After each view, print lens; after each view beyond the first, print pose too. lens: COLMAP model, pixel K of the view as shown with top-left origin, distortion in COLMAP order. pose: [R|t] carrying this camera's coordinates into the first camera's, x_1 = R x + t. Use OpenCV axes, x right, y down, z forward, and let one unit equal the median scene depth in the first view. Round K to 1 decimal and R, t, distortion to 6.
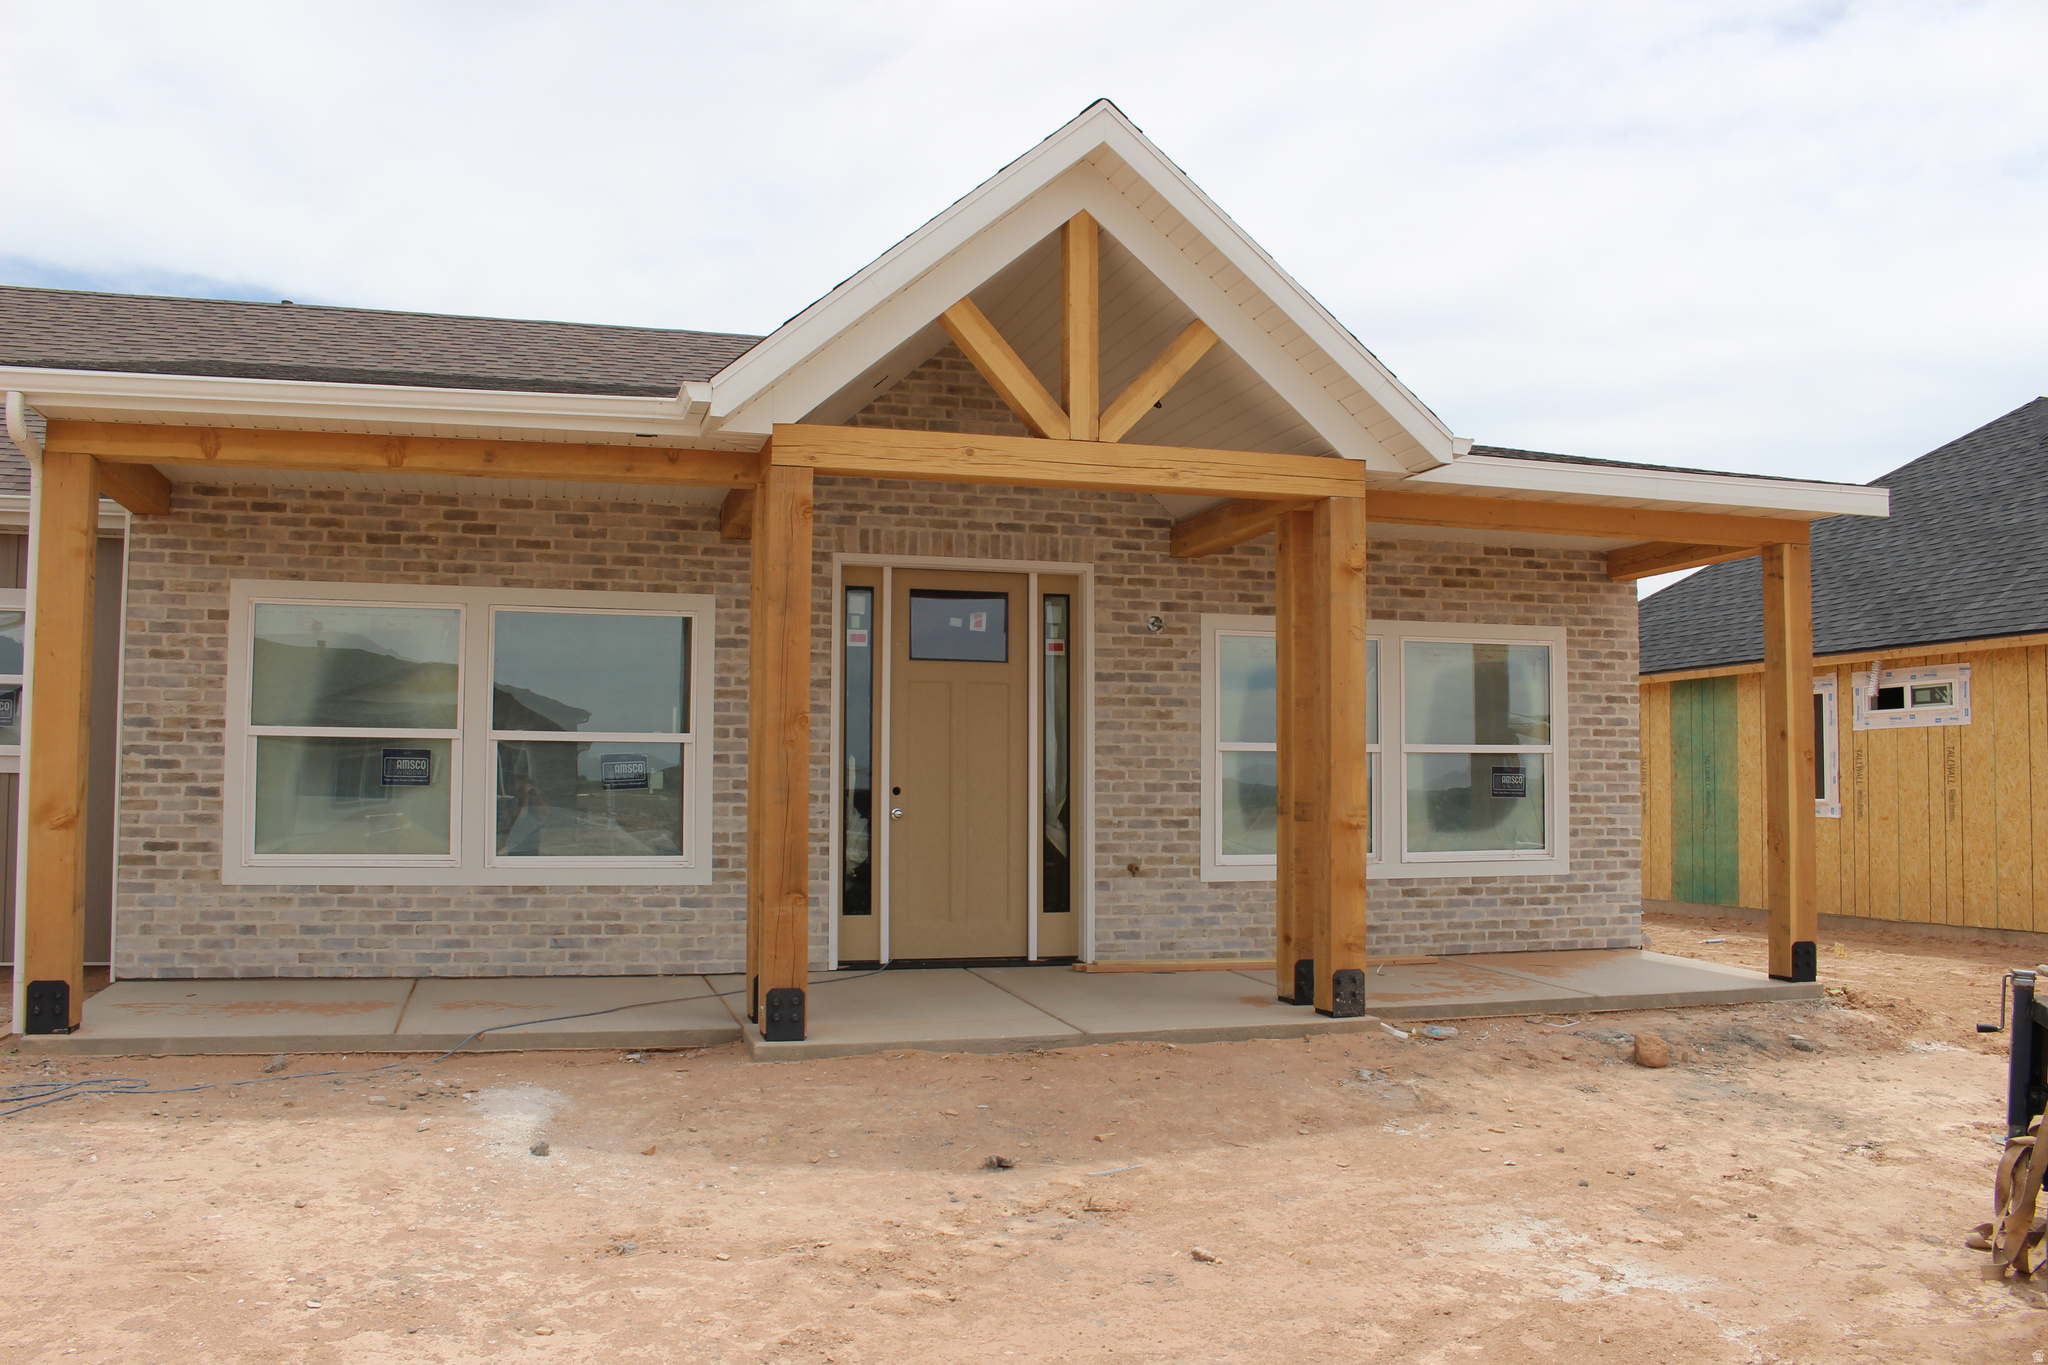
lens RADIAL K [[1696.8, 0, 992.9], [0, 1696.8, 700.5], [0, 0, 1]] dist [-0.161979, 0.130393]
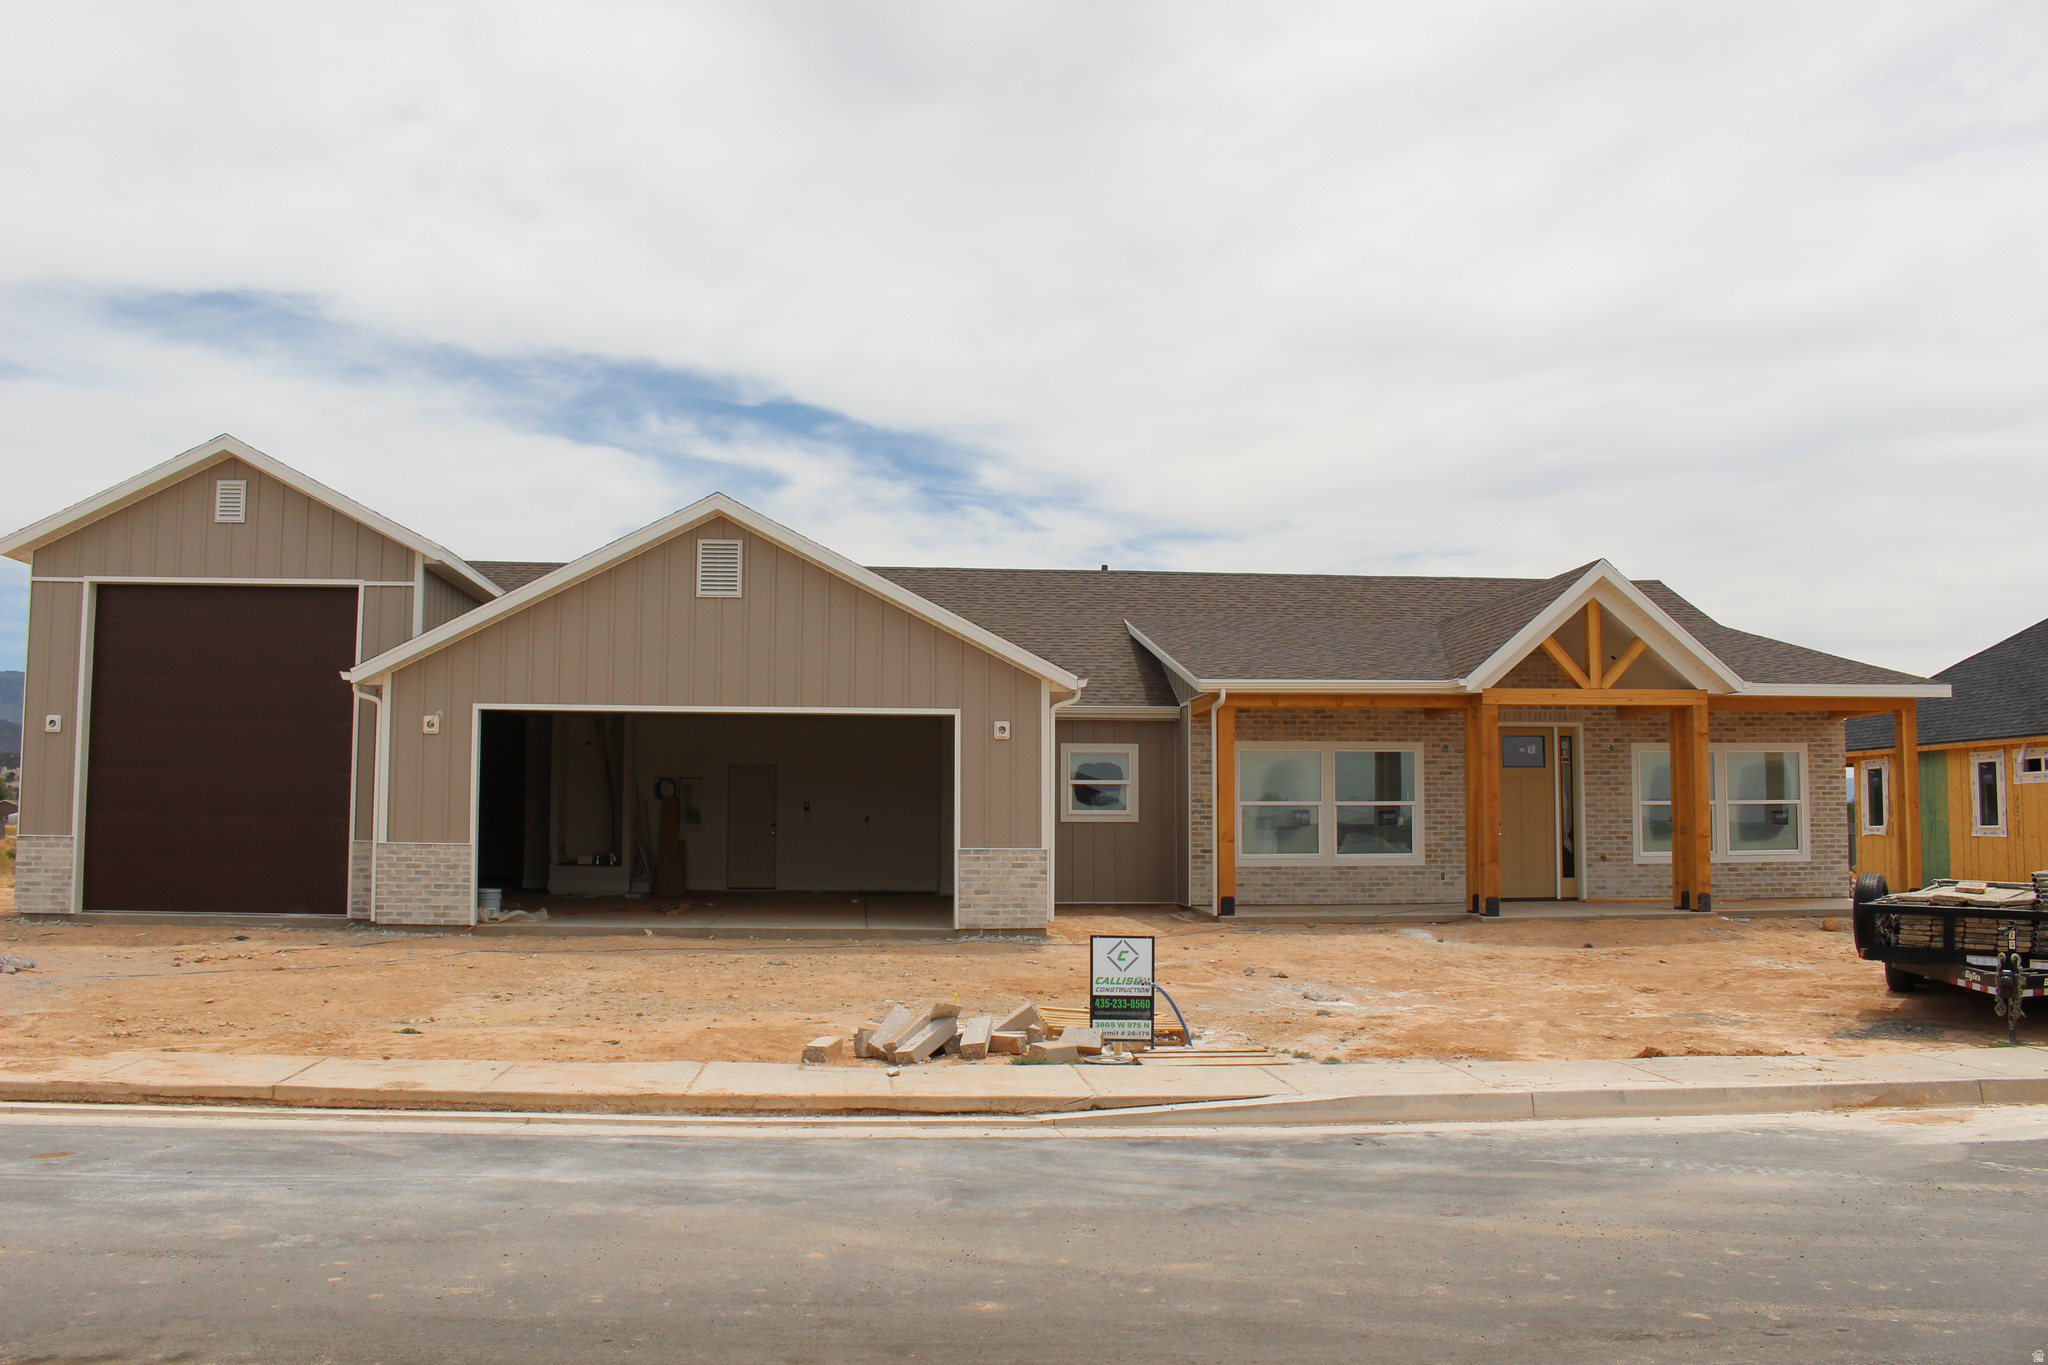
lens RADIAL K [[1696.8, 0, 992.9], [0, 1696.8, 700.5], [0, 0, 1]] dist [-0.161979, 0.130393]
pose [[0.982015, -0.018921, -0.187853, -0.295110], [0.014619, 0.999599, -0.024263, -0.068062], [0.188236, 0.021080, 0.981897, -1.325477]]
